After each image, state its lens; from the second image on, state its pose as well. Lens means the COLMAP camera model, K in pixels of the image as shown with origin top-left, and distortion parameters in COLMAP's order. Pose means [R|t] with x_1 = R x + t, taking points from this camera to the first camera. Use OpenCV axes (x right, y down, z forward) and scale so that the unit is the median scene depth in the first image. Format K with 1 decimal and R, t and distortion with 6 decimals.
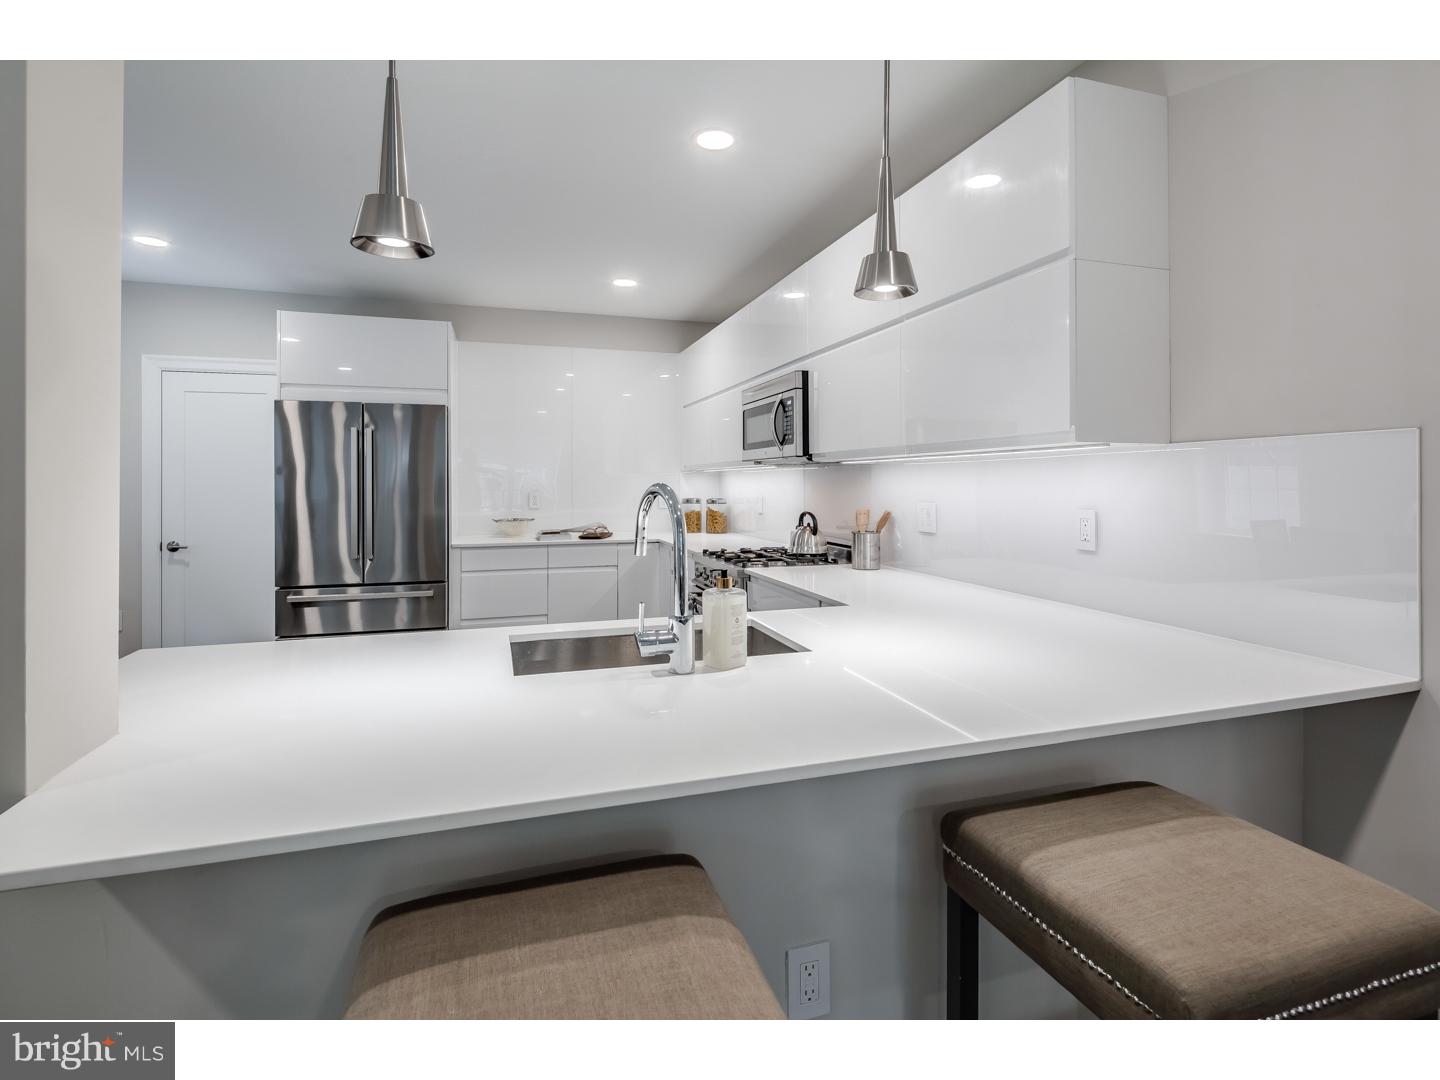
lens RADIAL K [[700.1, 0, 723.9], [0, 700.1, 479.4], [0, 0, 1]] dist [0.005130, -0.005434]
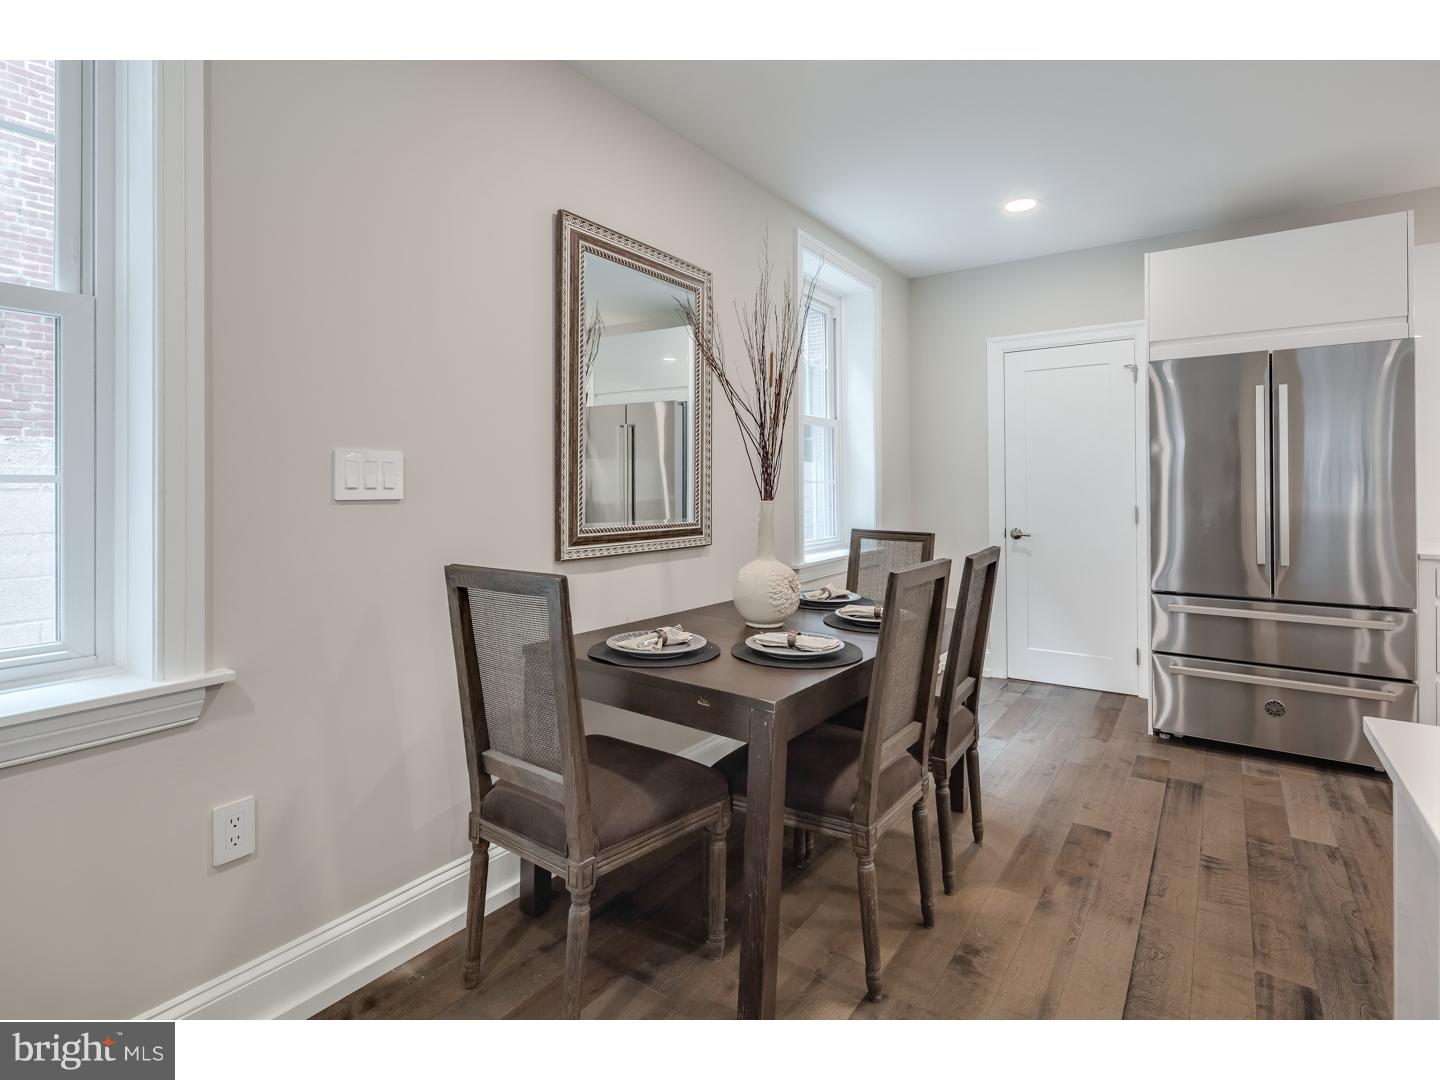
lens RADIAL K [[700.1, 0, 723.2], [0, 700.1, 488.1], [0, 0, 1]] dist [0.005130, -0.005434]
pose [[0.601312, 0.003639, -0.799006, -0.264251], [0.010633, 0.999865, 0.012555, 0.016969], [0.798943, -0.016045, 0.601192, 0.100396]]
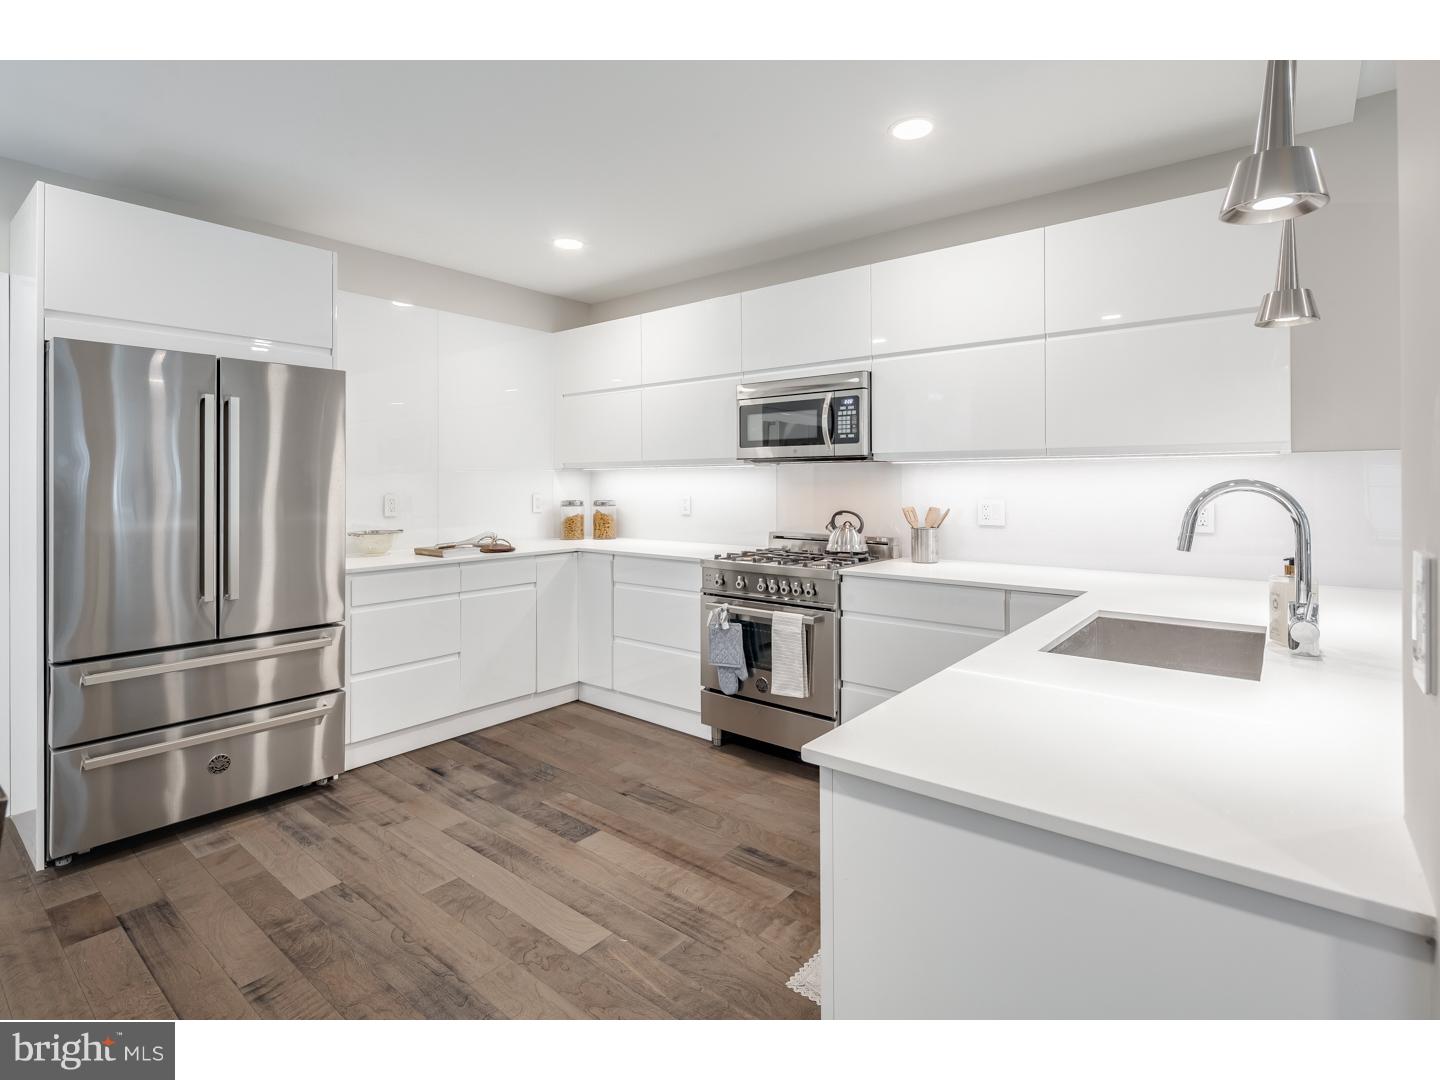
lens RADIAL K [[700.1, 0, 729.7], [0, 700.1, 480.1], [0, 0, 1]] dist [0.005130, -0.005434]
pose [[0.831412, 0.002031, 0.555652, -0.461411], [-0.000993, 0.999997, -0.002169, 0.003843], [-0.555655, 0.001252, 0.831412, 0.198642]]
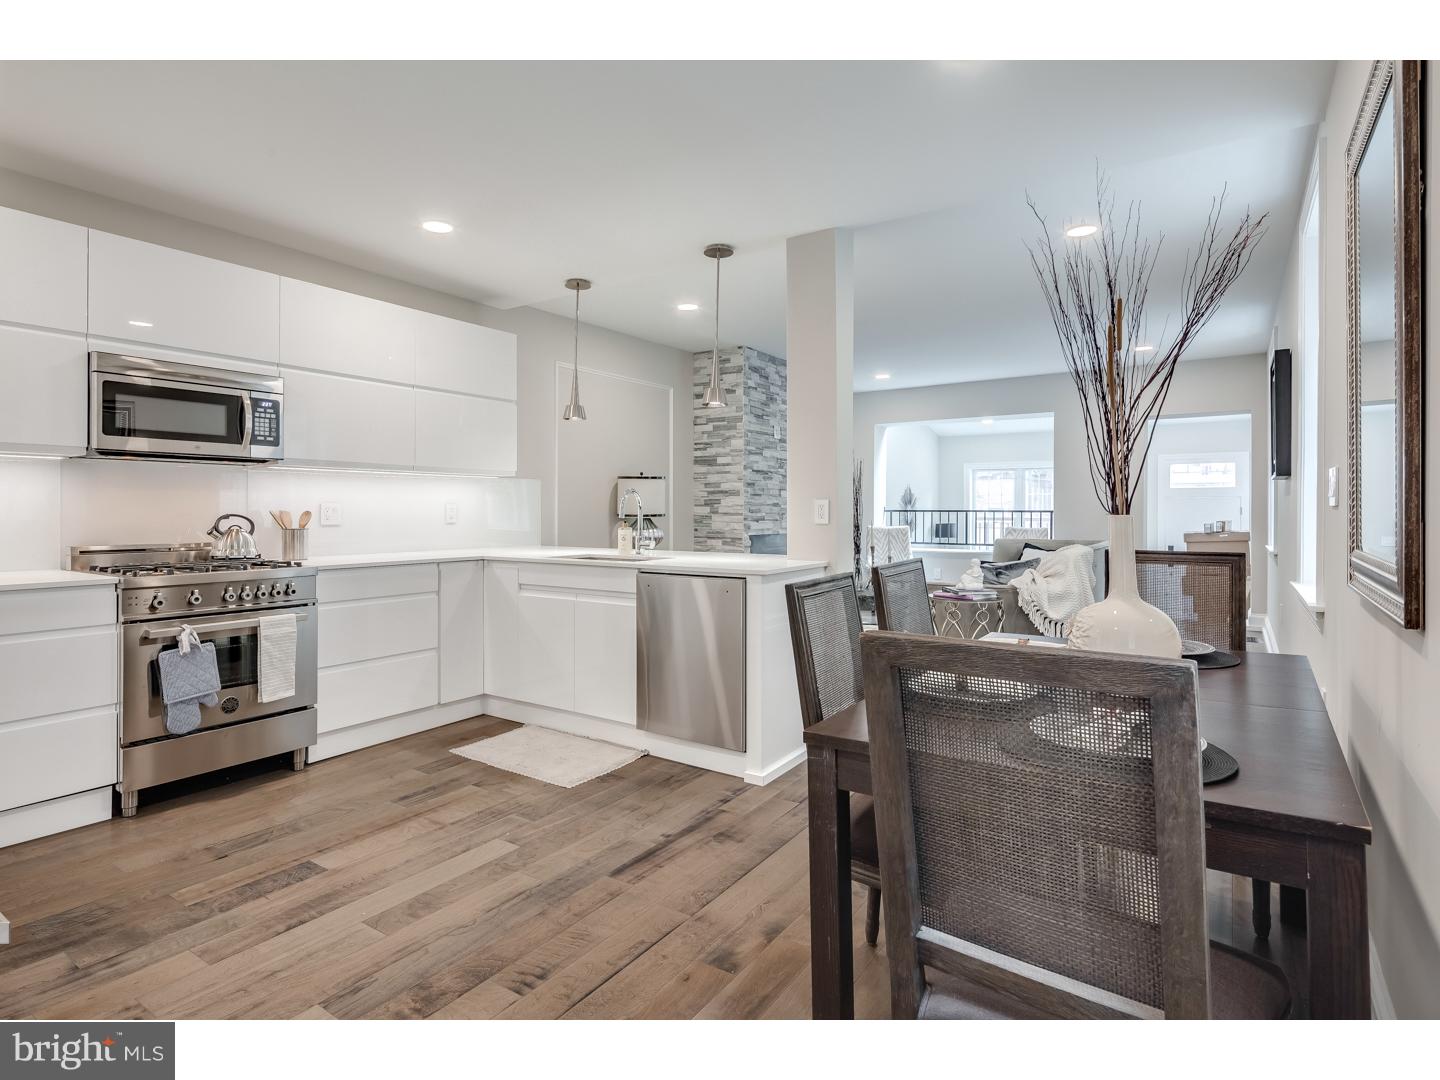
lens RADIAL K [[765.9, 0, 667.6], [0, 765.9, 517.1], [0, 0, 1]] dist [0.020158, -0.004126]
pose [[-0.586895, -0.008025, 0.809624, -0.872420], [-0.005764, 0.999967, 0.005733, 0.032457], [-0.809643, -0.001302, -0.586921, 0.900885]]
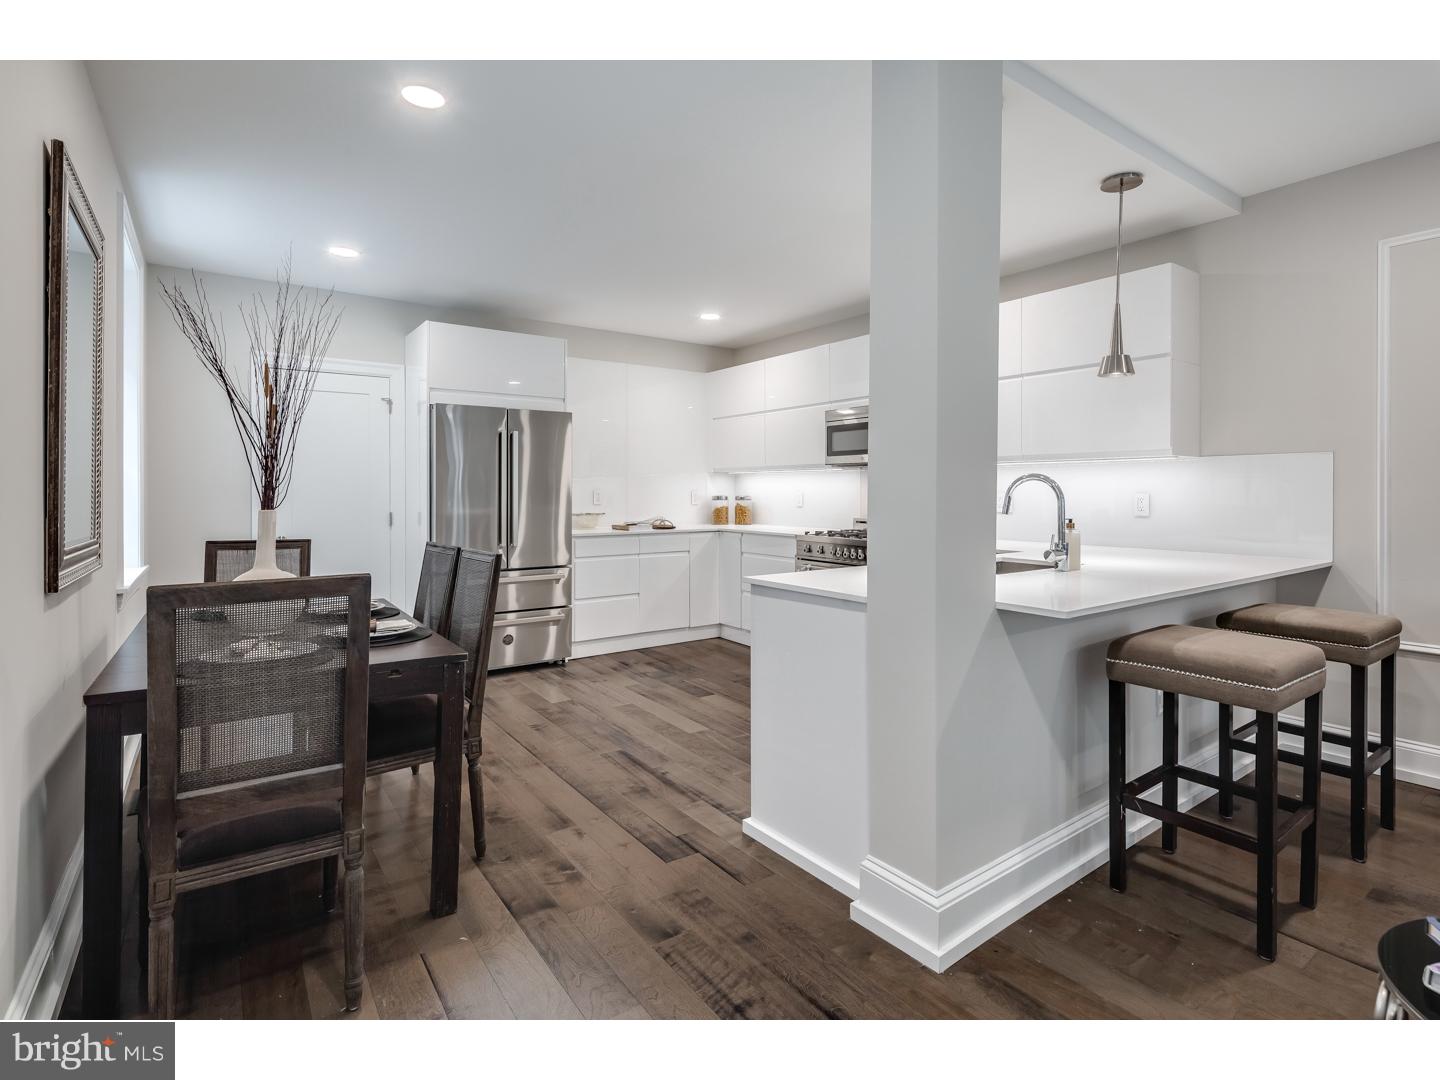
lens RADIAL K [[700.1, 0, 732.7], [0, 700.1, 496.2], [0, 0, 1]] dist [0.005130, -0.005434]
pose [[0.947593, -0.000575, 0.319480, -0.508033], [-0.003451, 0.999922, 0.012037, 0.016060], [-0.319462, -0.012509, 0.947517, -0.174677]]
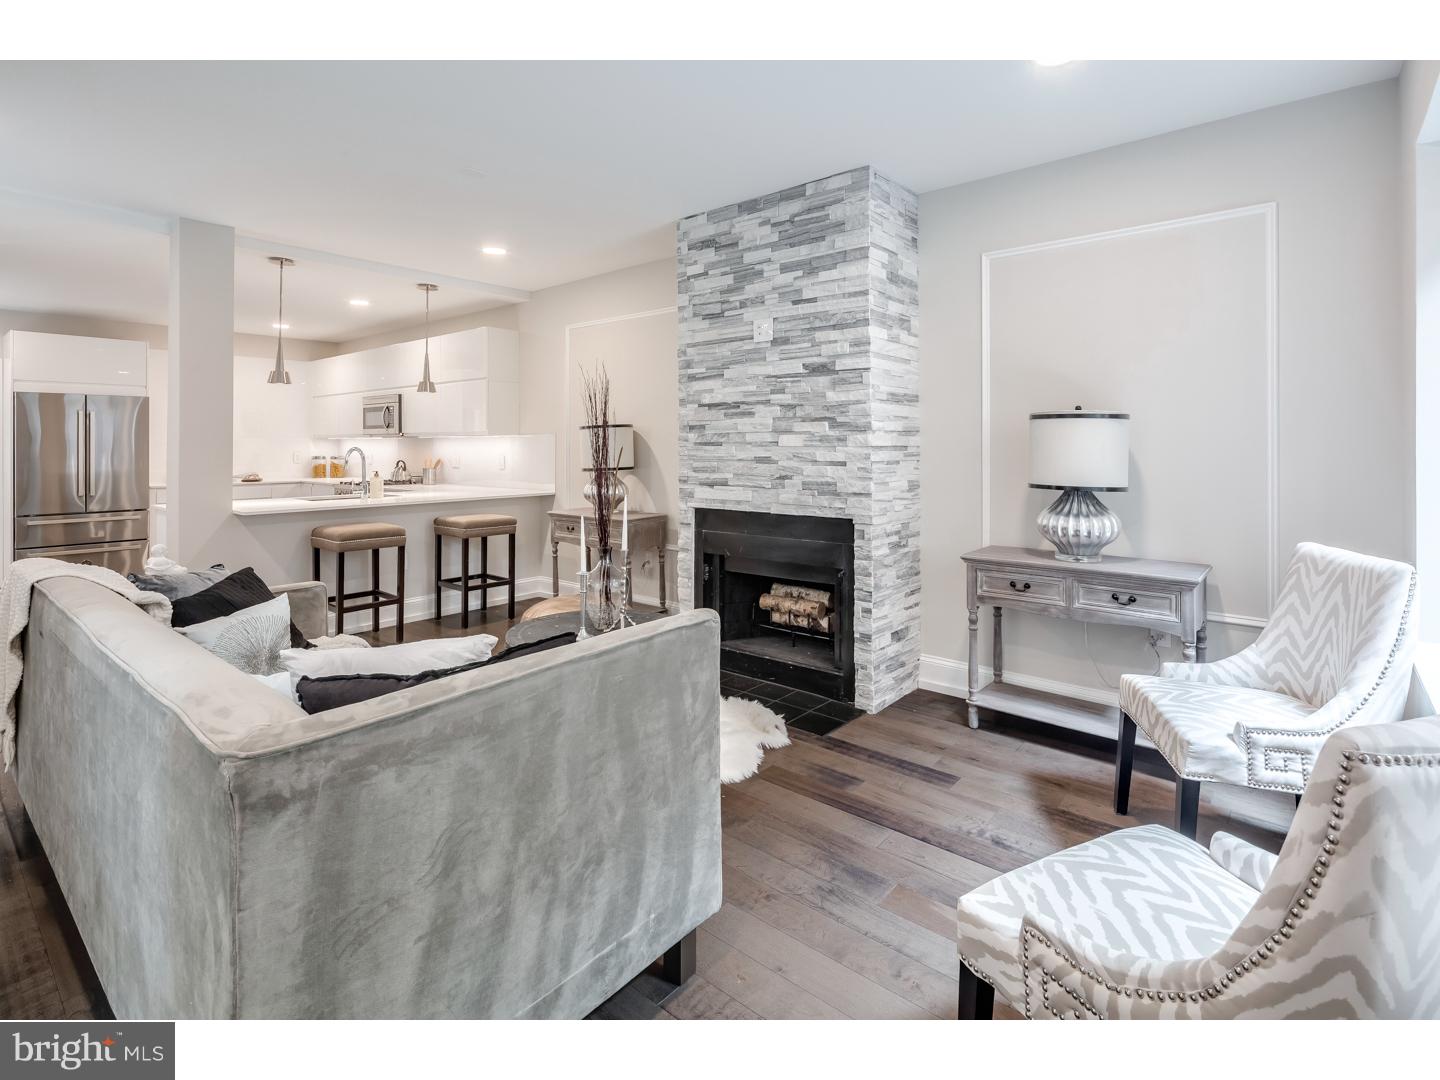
lens RADIAL K [[700.1, 0, 724.1], [0, 700.1, 450.4], [0, 0, 1]] dist [0.005130, -0.005434]
pose [[0.848348, -0.001486, 0.529437, -0.133319], [-0.004690, 0.999936, 0.010323, -0.007578], [-0.529418, -0.011240, 0.848286, -1.011730]]
